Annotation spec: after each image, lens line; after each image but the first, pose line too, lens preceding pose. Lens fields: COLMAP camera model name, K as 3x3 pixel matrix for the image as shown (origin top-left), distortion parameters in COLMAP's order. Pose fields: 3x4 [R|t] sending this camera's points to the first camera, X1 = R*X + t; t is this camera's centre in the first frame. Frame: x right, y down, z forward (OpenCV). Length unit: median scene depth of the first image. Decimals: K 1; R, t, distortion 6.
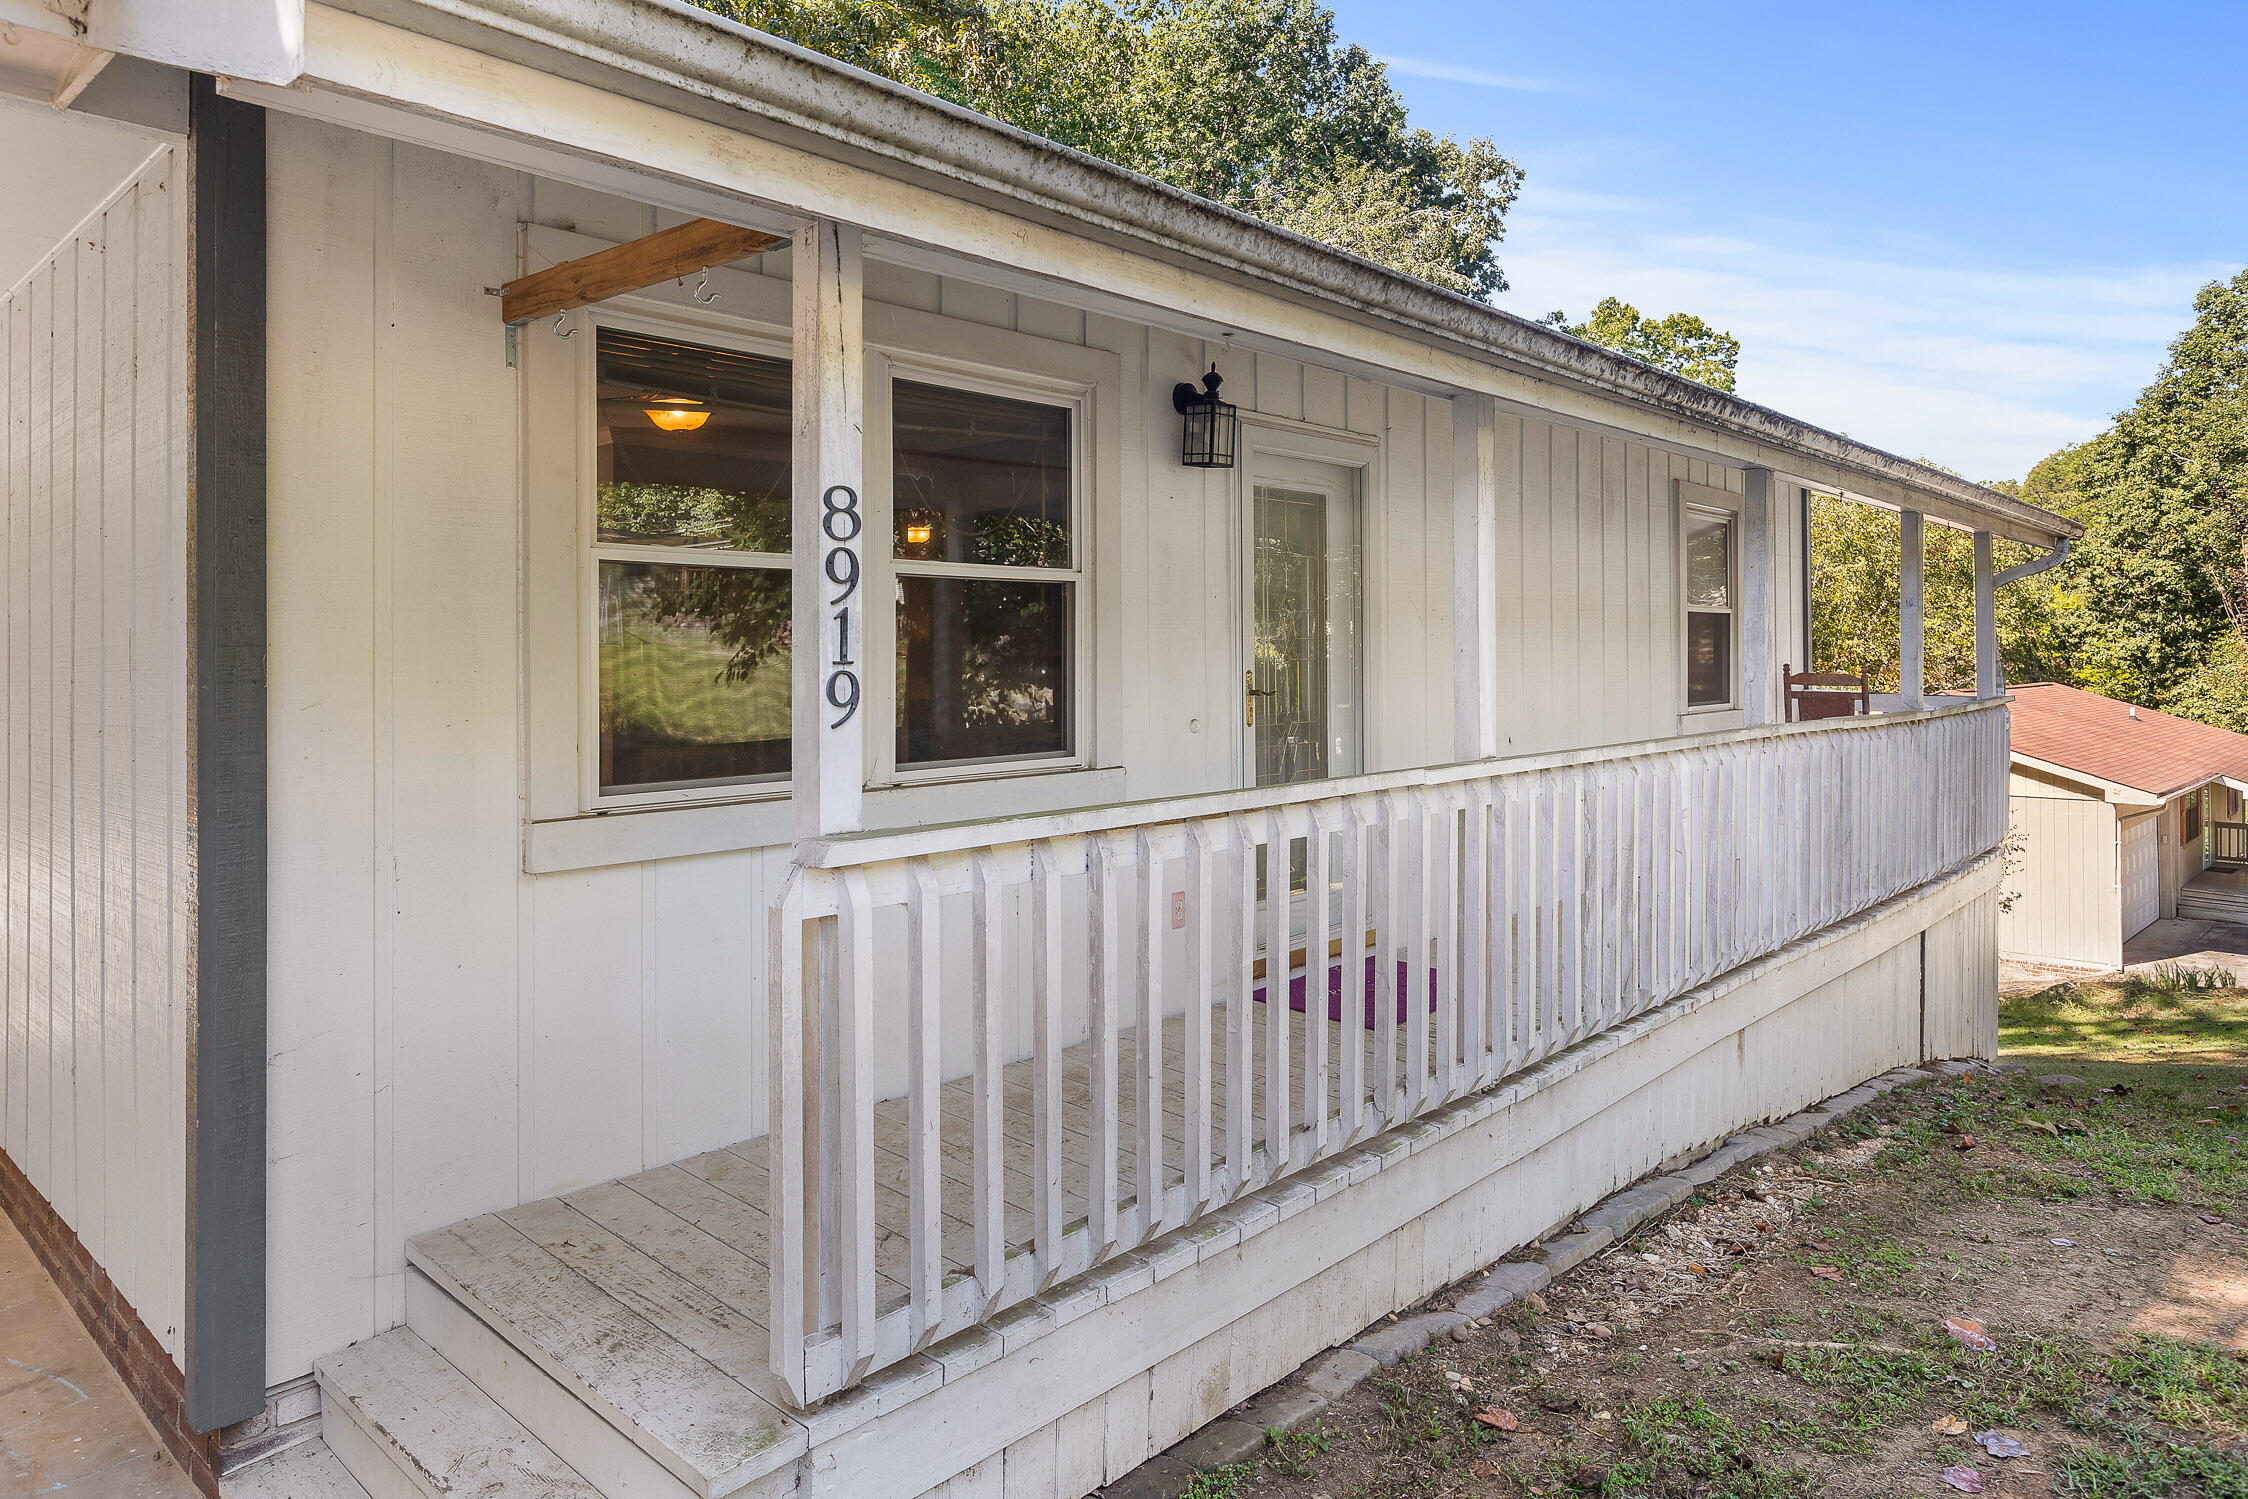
lens RADIAL K [[1390.2, 0, 1121.7], [0, 1390.2, 645.1], [0, 0, 1]] dist [-0.003302, -0.002009]
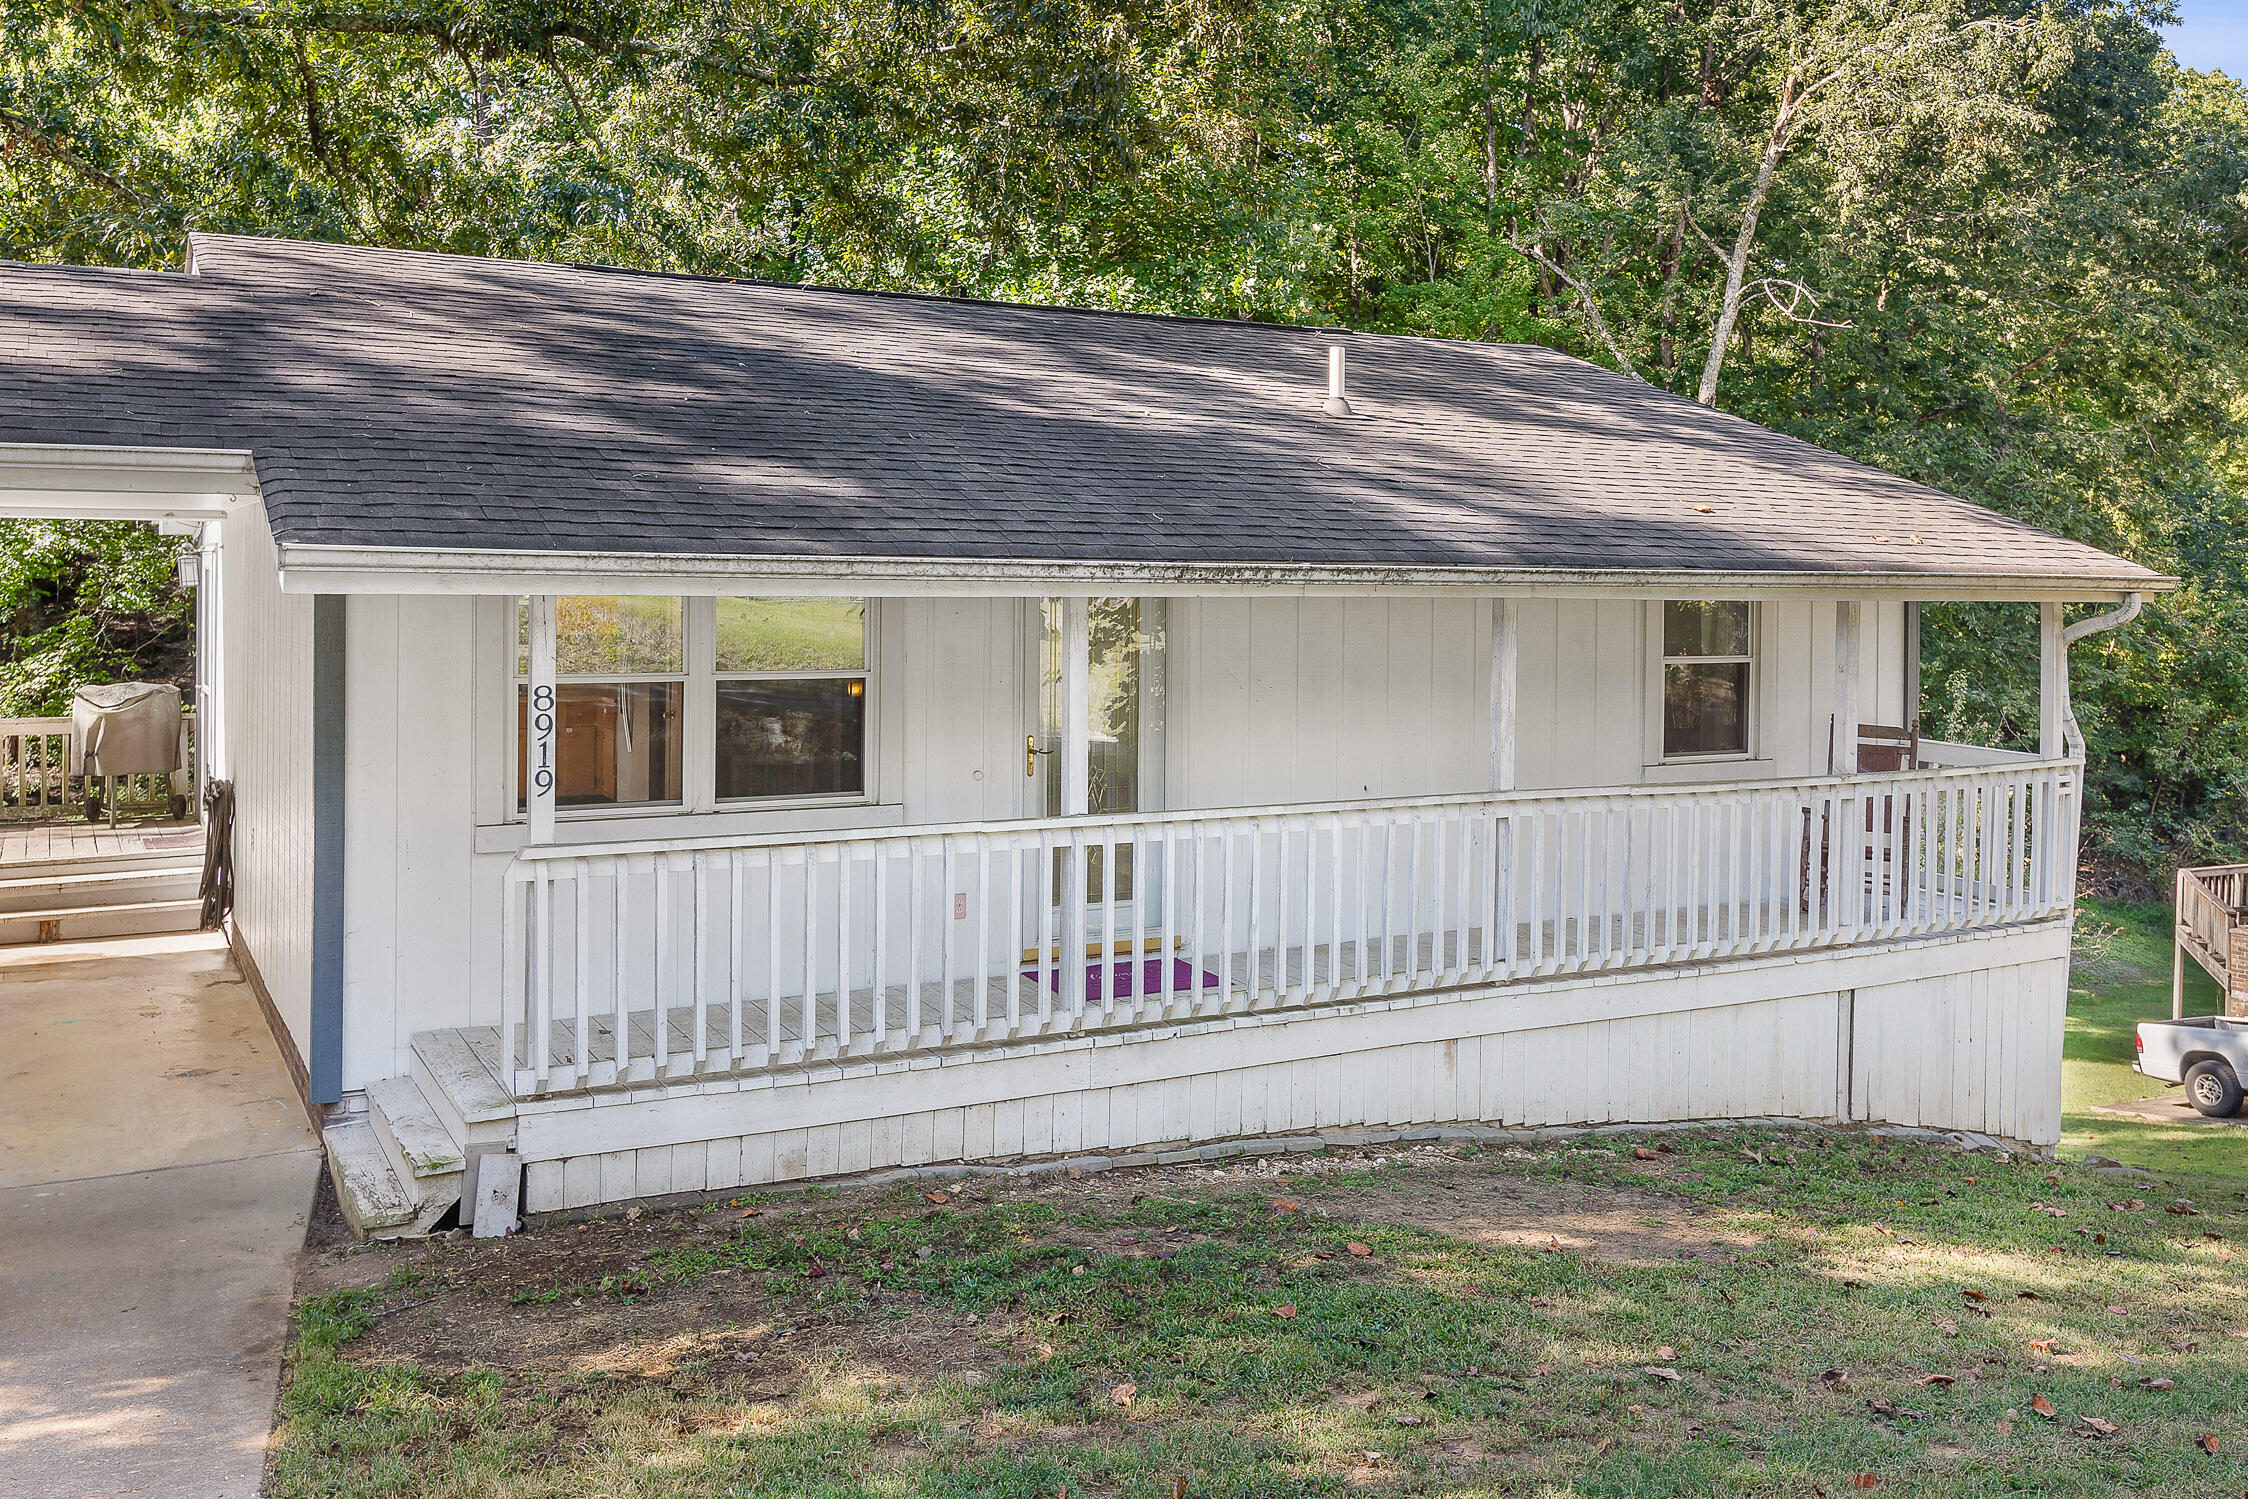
lens RADIAL K [[1870.7, 0, 1099.8], [0, 1870.7, 595.0], [0, 0, 1]] dist [0.017613, -0.001642]
pose [[0.947319, 0.017222, -0.319829, 1.040948], [-0.012769, 0.999790, 0.016016, -0.210739], [0.320037, -0.011088, 0.947340, -1.007239]]
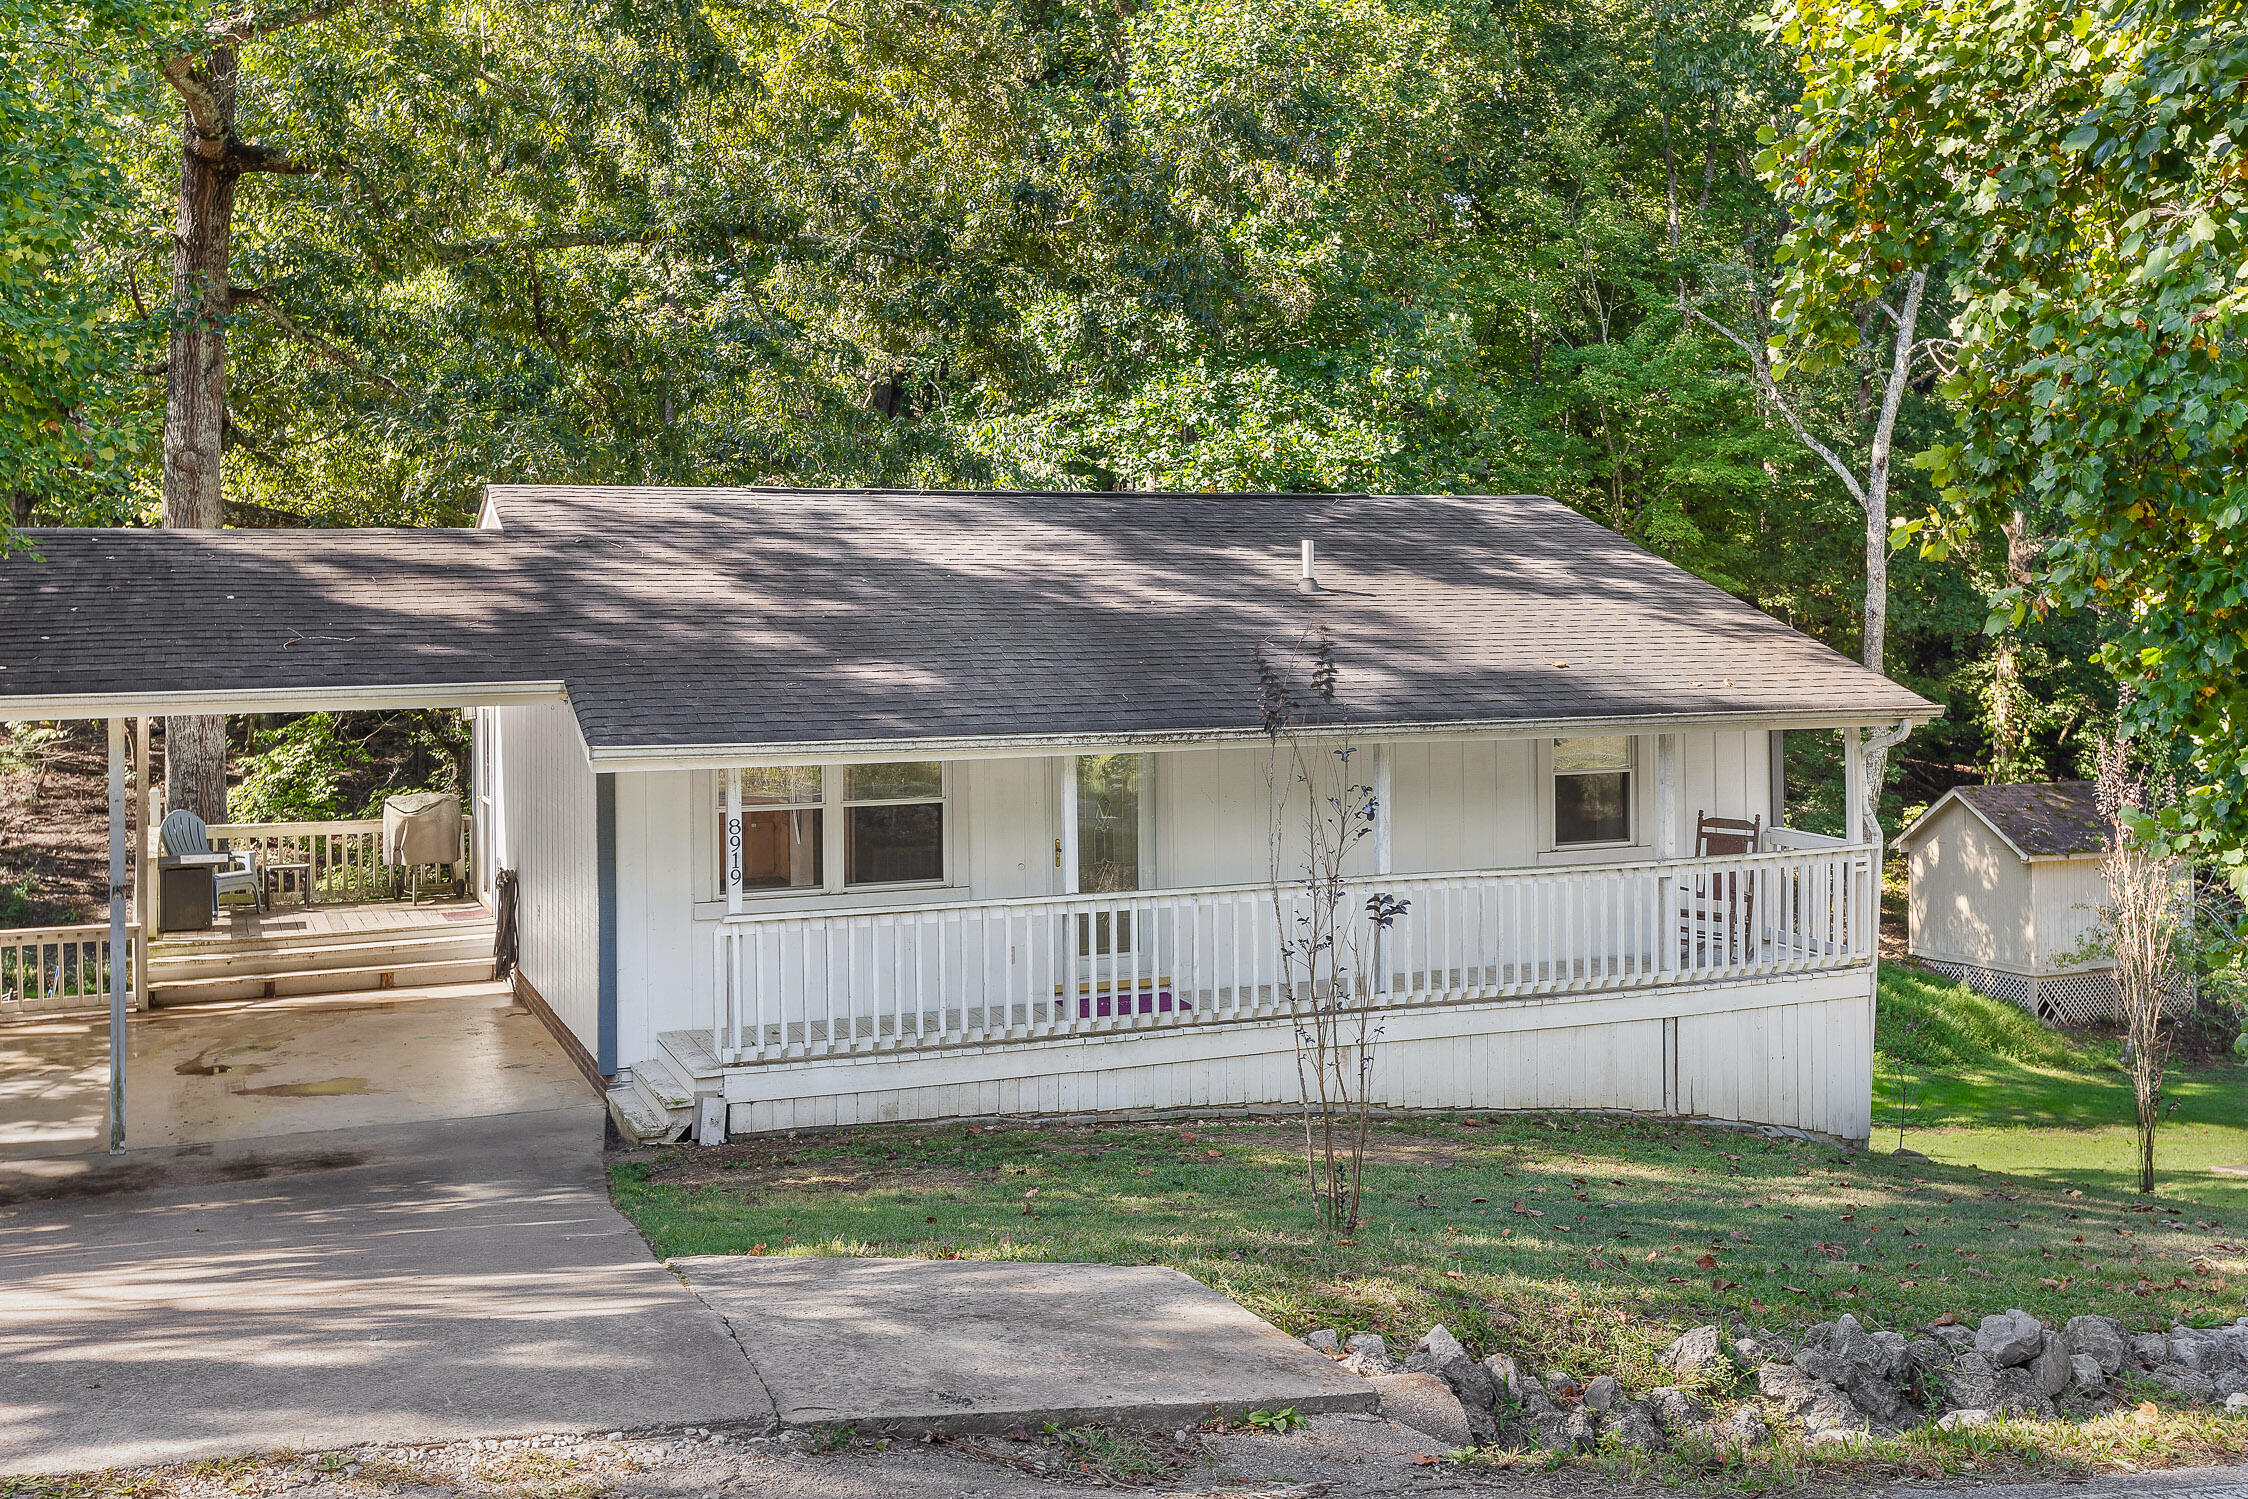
lens RADIAL K [[2131.6, 0, 1122.8], [0, 2131.6, 594.4], [0, 0, 1]] dist [0.009300, 0.013597]
pose [[0.908573, -0.008060, -0.417649, 2.053212], [0.007927, 0.999966, -0.002054, -0.459279], [0.417652, -0.001445, 0.908606, -2.458585]]
